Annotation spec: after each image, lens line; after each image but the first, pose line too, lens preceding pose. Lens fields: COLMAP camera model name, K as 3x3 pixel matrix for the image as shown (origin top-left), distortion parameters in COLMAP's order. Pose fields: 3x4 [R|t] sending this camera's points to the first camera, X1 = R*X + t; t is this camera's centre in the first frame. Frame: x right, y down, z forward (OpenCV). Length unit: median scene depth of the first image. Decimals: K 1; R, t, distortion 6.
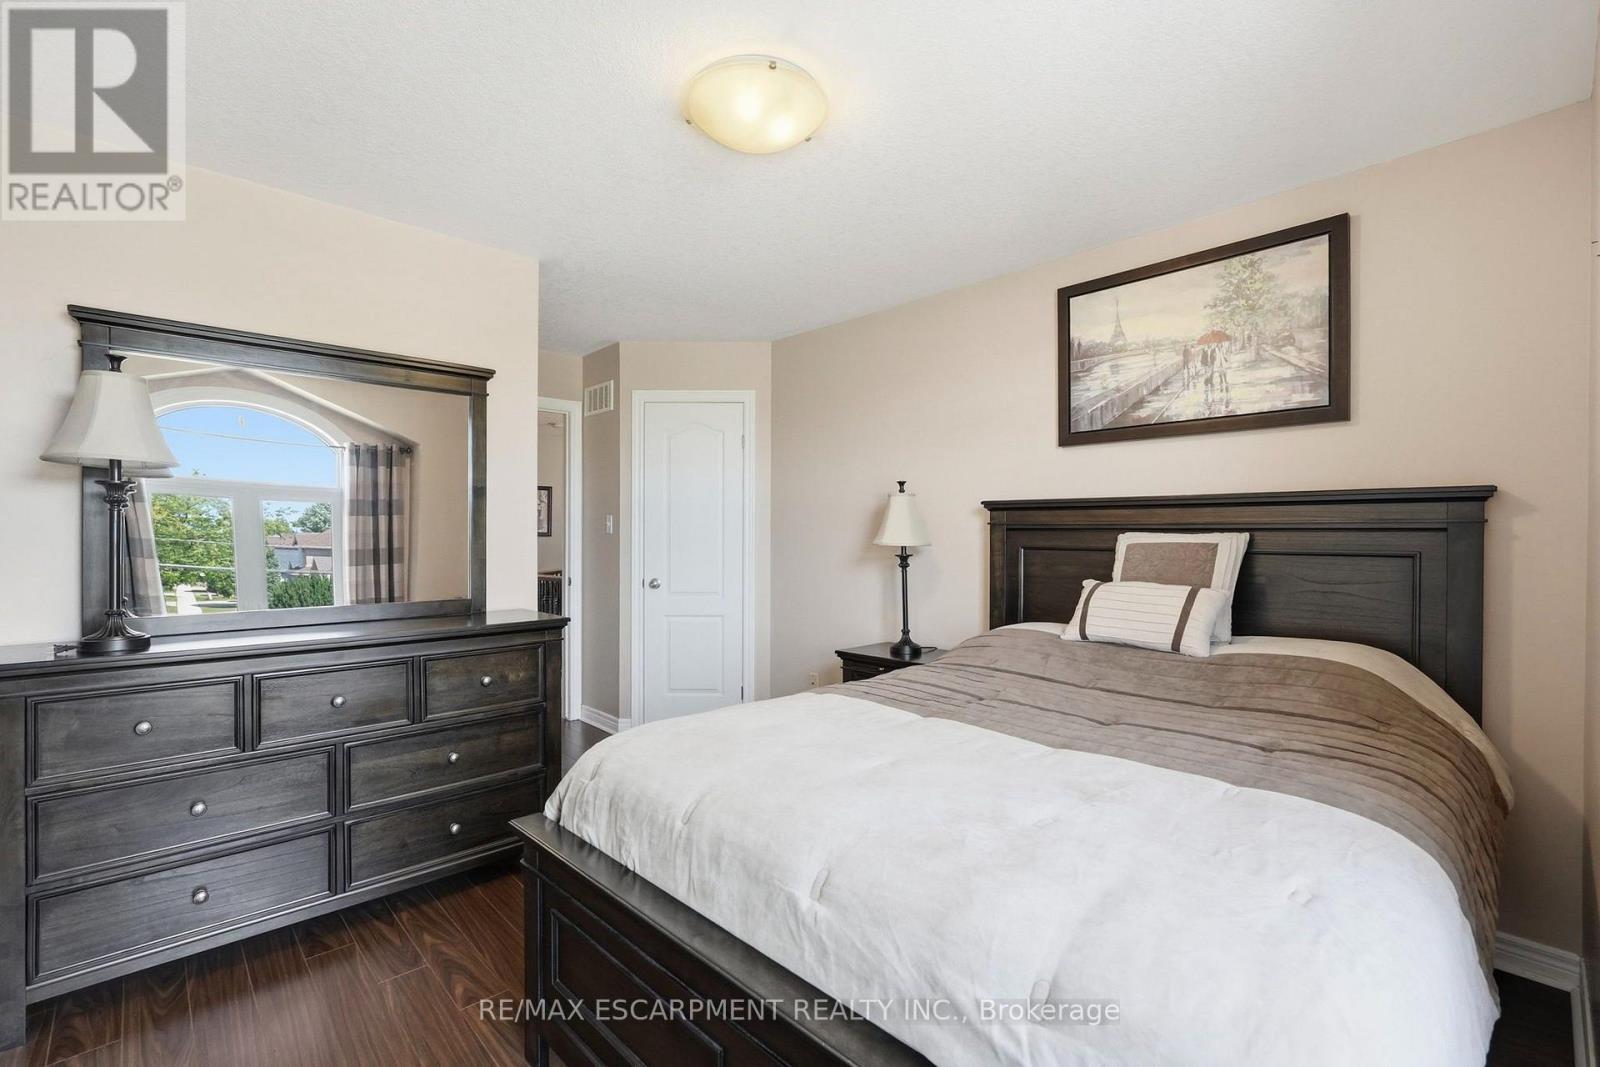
lens RADIAL K [[724.3, 0, 791.3], [0, 724.3, 536.6], [0, 0, 1]] dist [-0.000829, 0.000115]
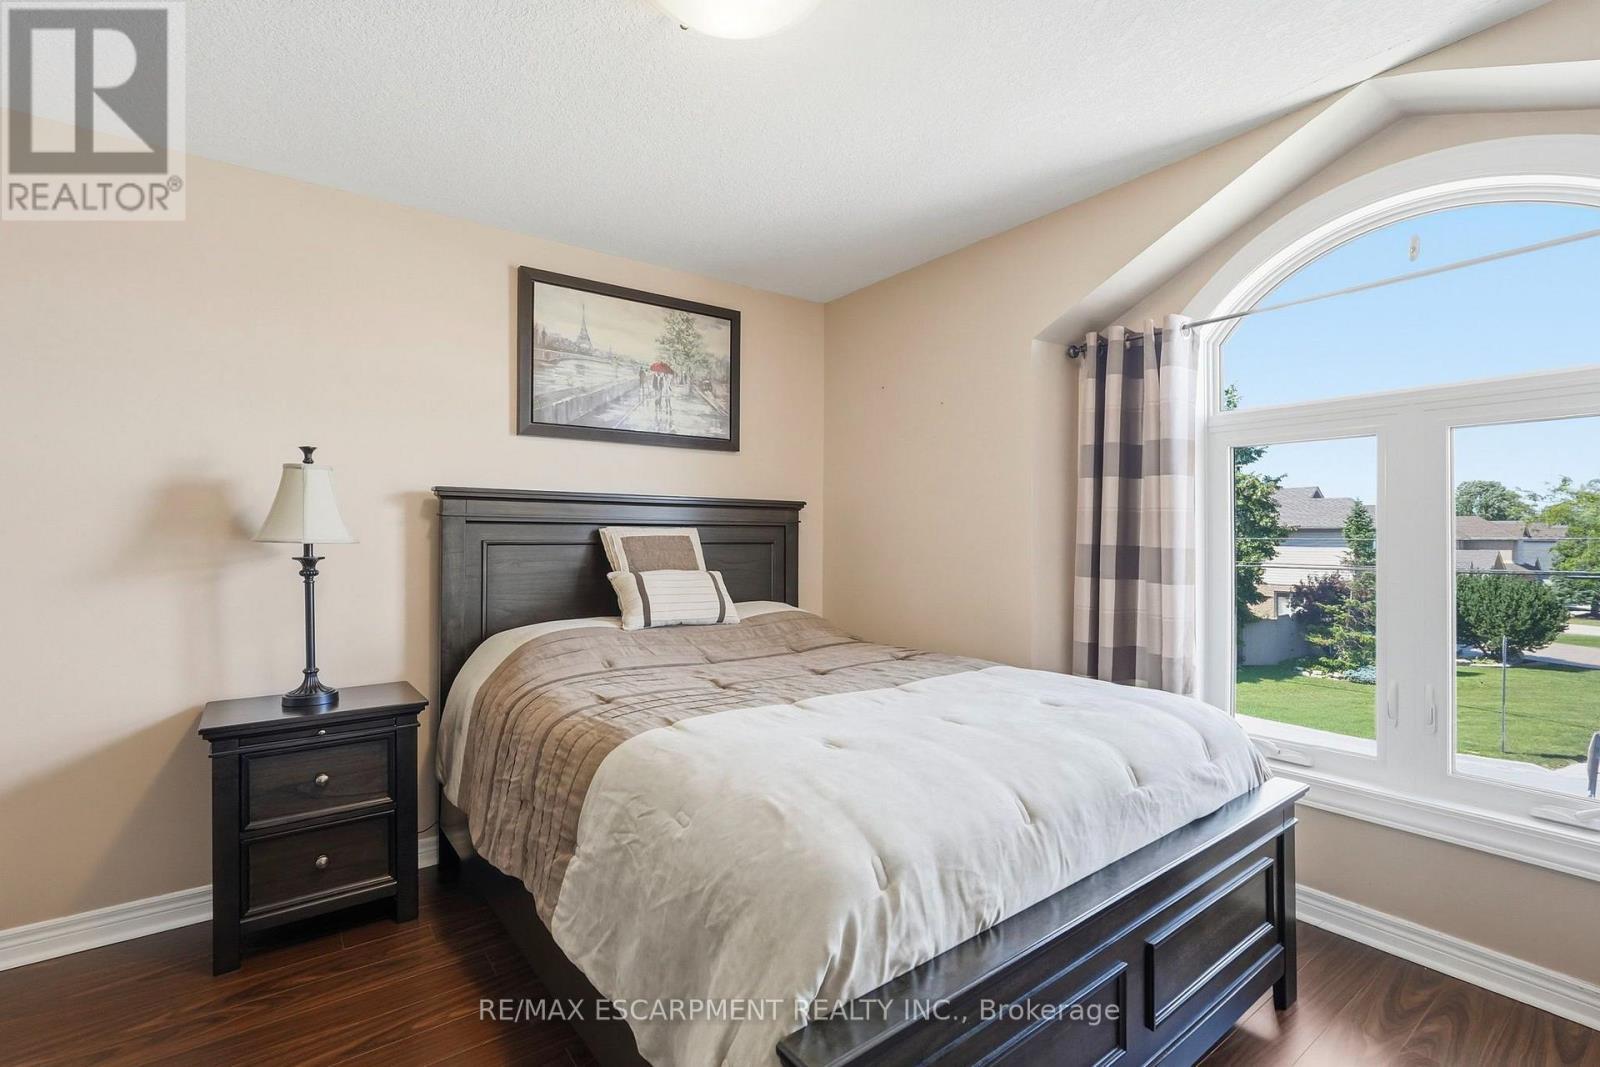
lens RADIAL K [[724.3, 0, 789.6], [0, 724.3, 533.5], [0, 0, 1]] dist [-0.000829, 0.000115]
pose [[0.122071, 0.000786, 0.992521, -0.600522], [0.002719, 0.999996, -0.001126, 0.006704], [-0.992518, 0.002836, 0.122068, 0.630997]]
